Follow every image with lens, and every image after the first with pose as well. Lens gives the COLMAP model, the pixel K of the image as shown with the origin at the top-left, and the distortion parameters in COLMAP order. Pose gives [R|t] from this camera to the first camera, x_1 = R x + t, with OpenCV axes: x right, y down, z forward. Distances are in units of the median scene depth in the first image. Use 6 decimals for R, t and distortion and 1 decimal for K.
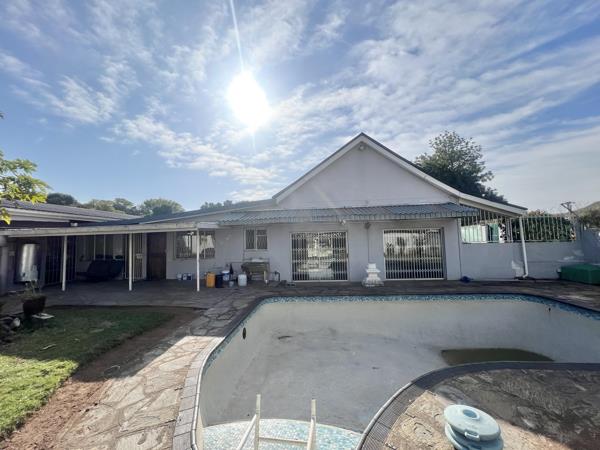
lens RADIAL K [[236.0, 0, 300.6], [0, 236.0, 207.5], [0, 0, 1]] dist [-0.000541, 0.000018]
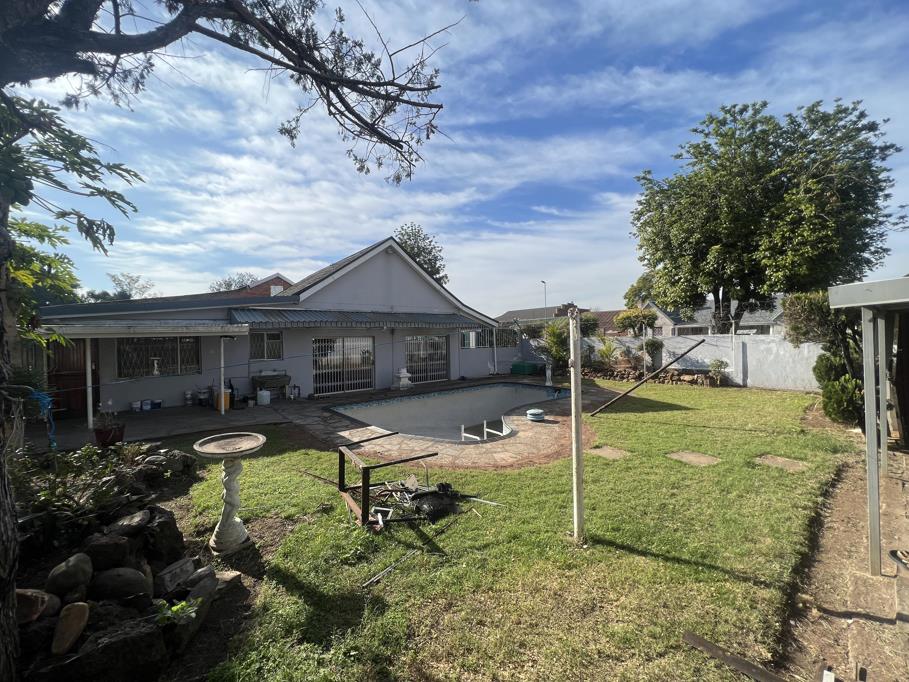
lens RADIAL K [[364.8, 0, 452.0], [0, 364.8, 339.1], [0, 0, 1]] dist [0.001057, 0.000079]
pose [[0.720652, 0.009536, 0.693231, -0.623148], [-0.090984, 0.992559, 0.080929, -0.040463], [-0.687301, -0.121395, 0.716157, -0.272537]]
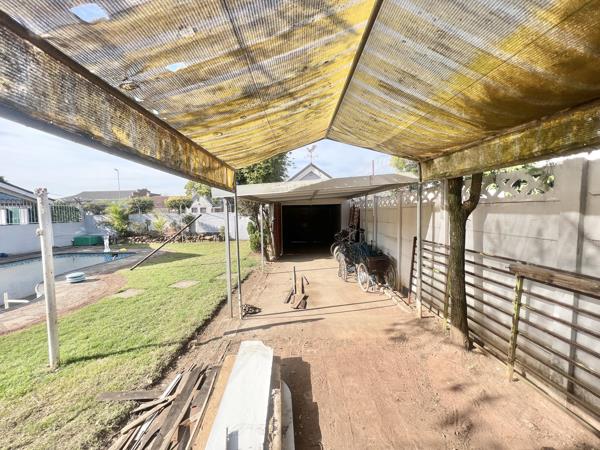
lens RADIAL K [[240.8, 0, 298.4], [0, 240.8, 223.8], [0, 0, 1]] dist [0.001057, 0.000079]
pose [[-0.068056, -0.027086, 0.997314, -0.609821], [-0.114487, 0.993240, 0.019163, -0.049362], [-0.991091, -0.112876, -0.070697, -0.373578]]
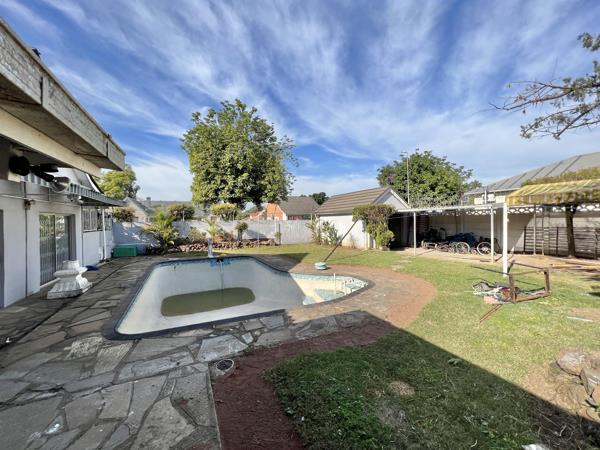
lens RADIAL K [[240.8, 0, 298.4], [0, 240.8, 223.8], [0, 0, 1]] dist [0.001057, 0.000079]
pose [[-0.484884, 0.020941, 0.874328, -0.583229], [-0.093551, 0.992736, -0.075658, 0.111376], [-0.869561, -0.118480, -0.479402, 0.711919]]
